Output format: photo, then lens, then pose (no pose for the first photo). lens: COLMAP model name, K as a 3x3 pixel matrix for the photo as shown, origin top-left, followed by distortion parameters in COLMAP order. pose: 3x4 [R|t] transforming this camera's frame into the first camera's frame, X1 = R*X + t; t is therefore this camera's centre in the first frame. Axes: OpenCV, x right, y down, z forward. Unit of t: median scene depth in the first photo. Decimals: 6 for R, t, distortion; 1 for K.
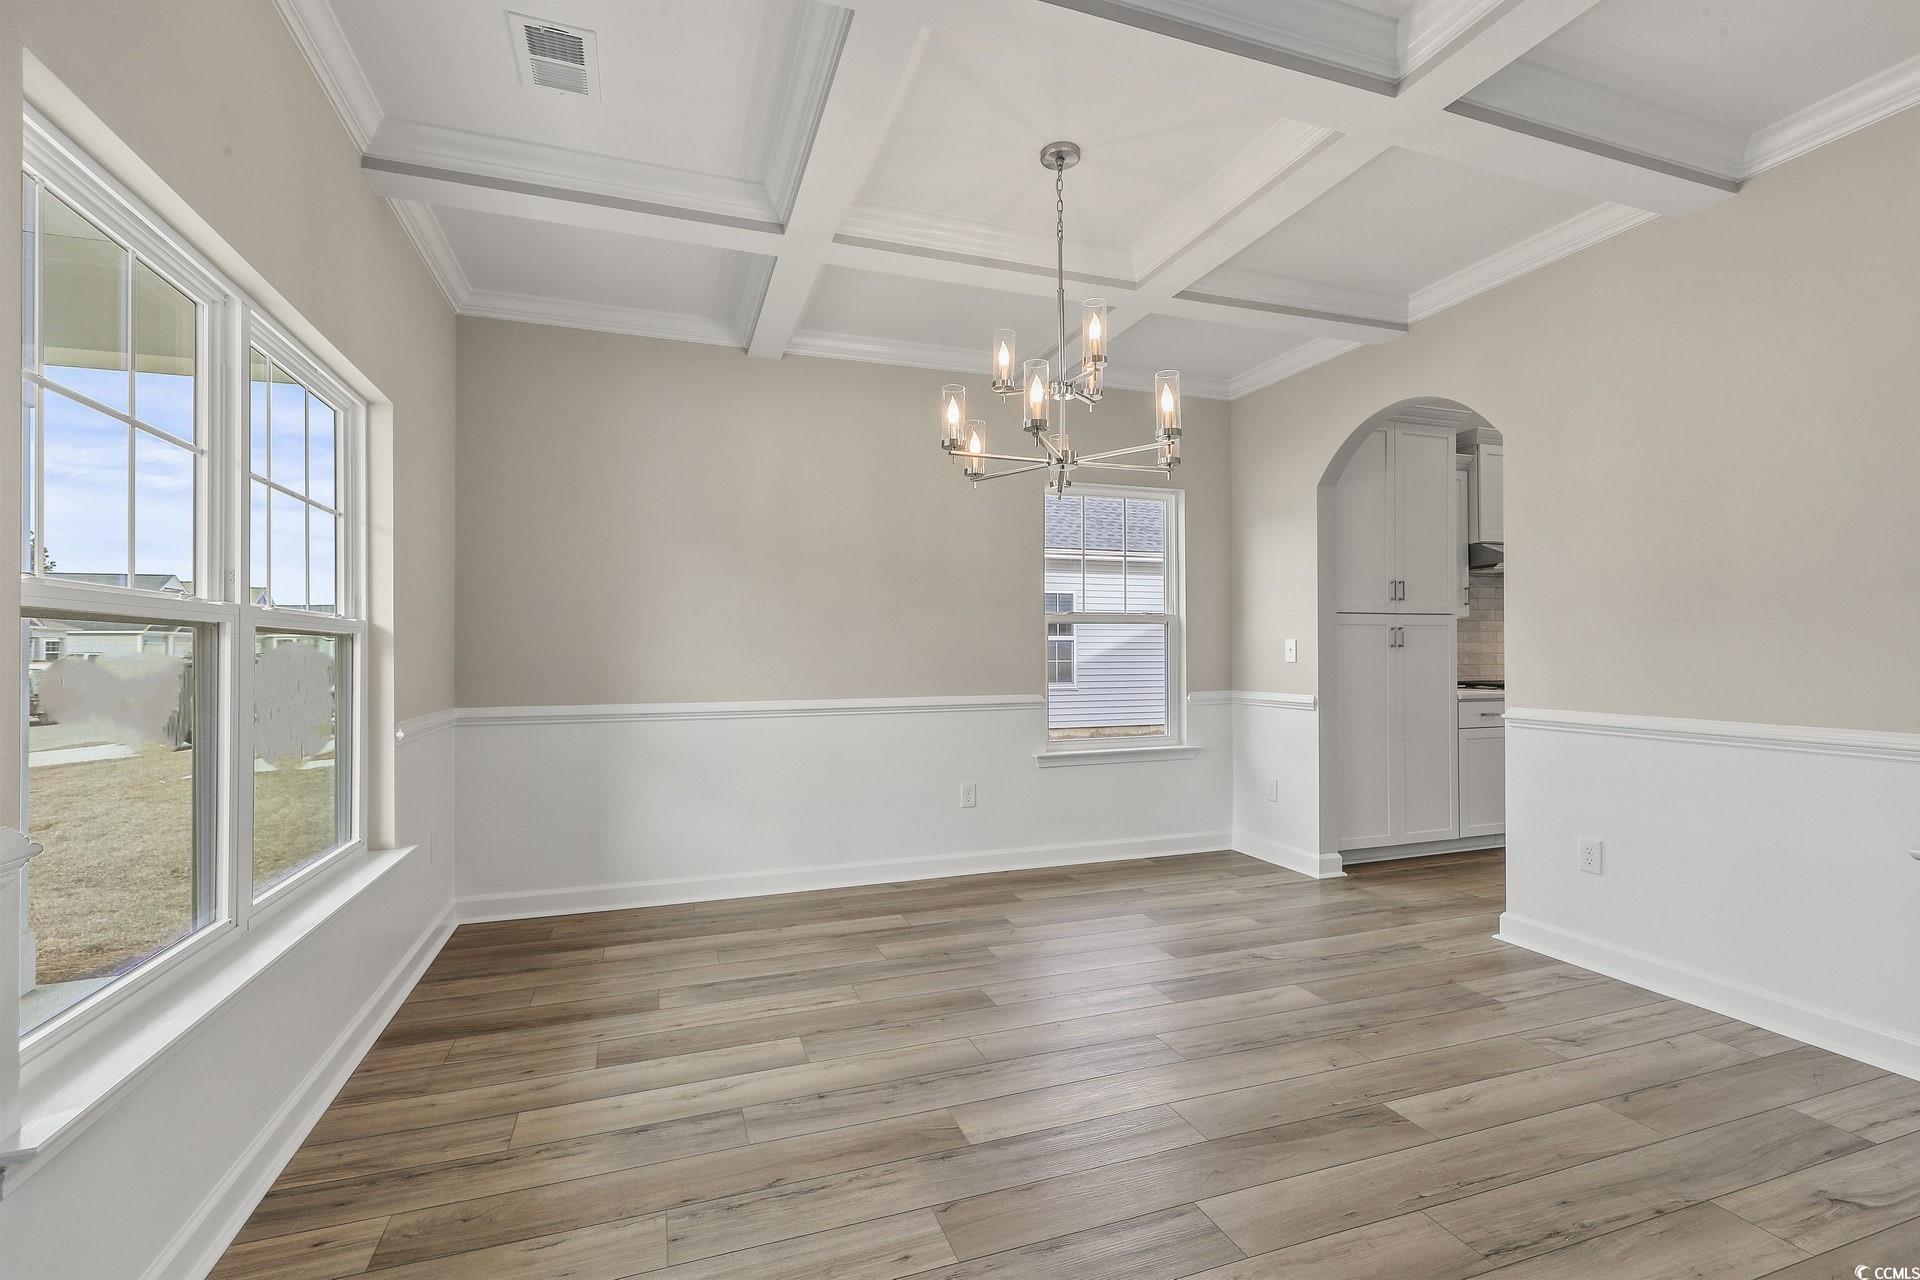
lens RADIAL K [[863.0, 0, 956.0], [0, 863.0, 642.8], [0, 0, 1]] dist [0.009319, 0.000206]
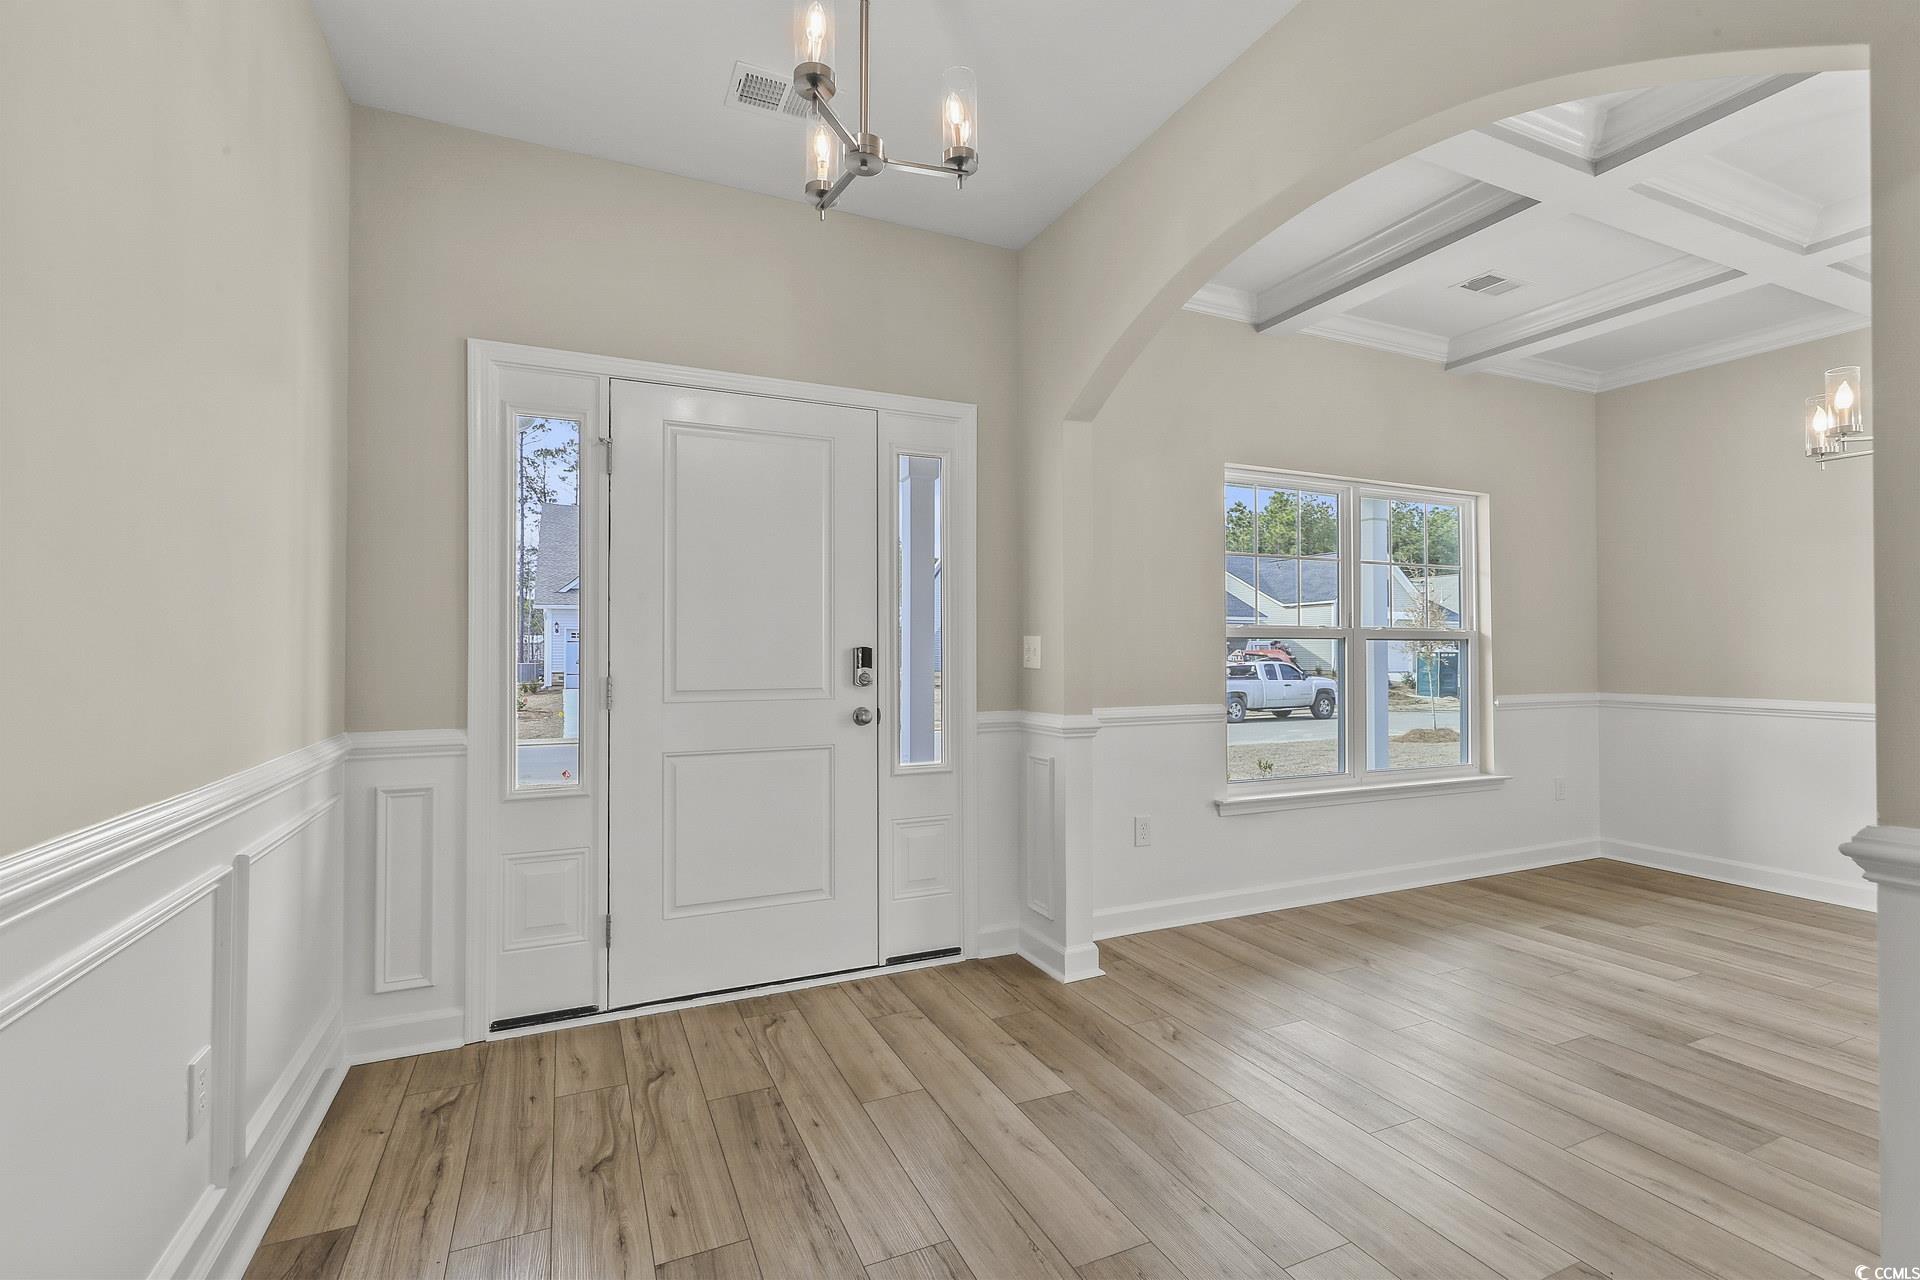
lens RADIAL K [[863.0, 0, 952.1], [0, 863.0, 641.2], [0, 0, 1]] dist [0.009319, 0.000206]
pose [[0.096984, -0.000819, -0.995286, 0.975832], [0.014825, 0.999890, 0.000622, -0.025698], [0.995176, -0.014815, 0.096985, -0.158124]]
